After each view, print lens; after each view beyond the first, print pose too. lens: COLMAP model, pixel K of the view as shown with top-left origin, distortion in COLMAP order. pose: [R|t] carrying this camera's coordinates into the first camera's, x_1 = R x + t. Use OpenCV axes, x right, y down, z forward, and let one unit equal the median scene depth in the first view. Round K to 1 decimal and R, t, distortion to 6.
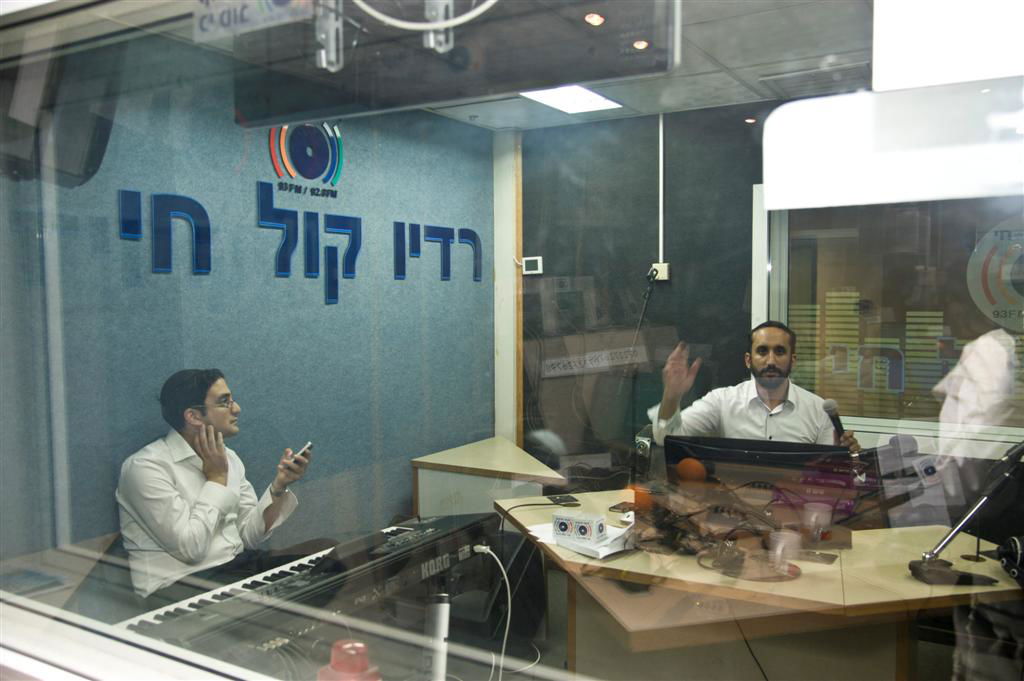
lens RADIAL K [[833.7, 0, 512.0], [0, 833.7, 340.5], [0, 0, 1]] dist [-0.002246, 0.000976]
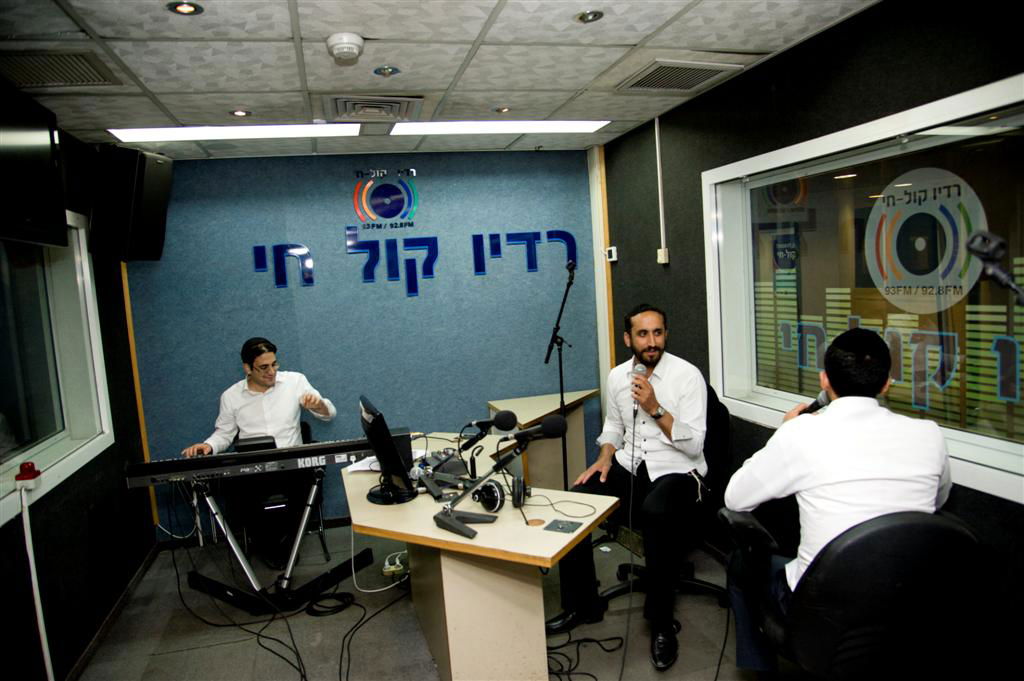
lens RADIAL K [[676.9, 0, 512.0], [0, 676.9, 340.5], [0, 0, 1]] dist [-0.097301, 0.000925]
pose [[0.728980, 0.020514, -0.684227, 0.742799], [0.023452, 0.998216, 0.054913, -0.025370], [0.684133, -0.056076, 0.727199, 0.206020]]
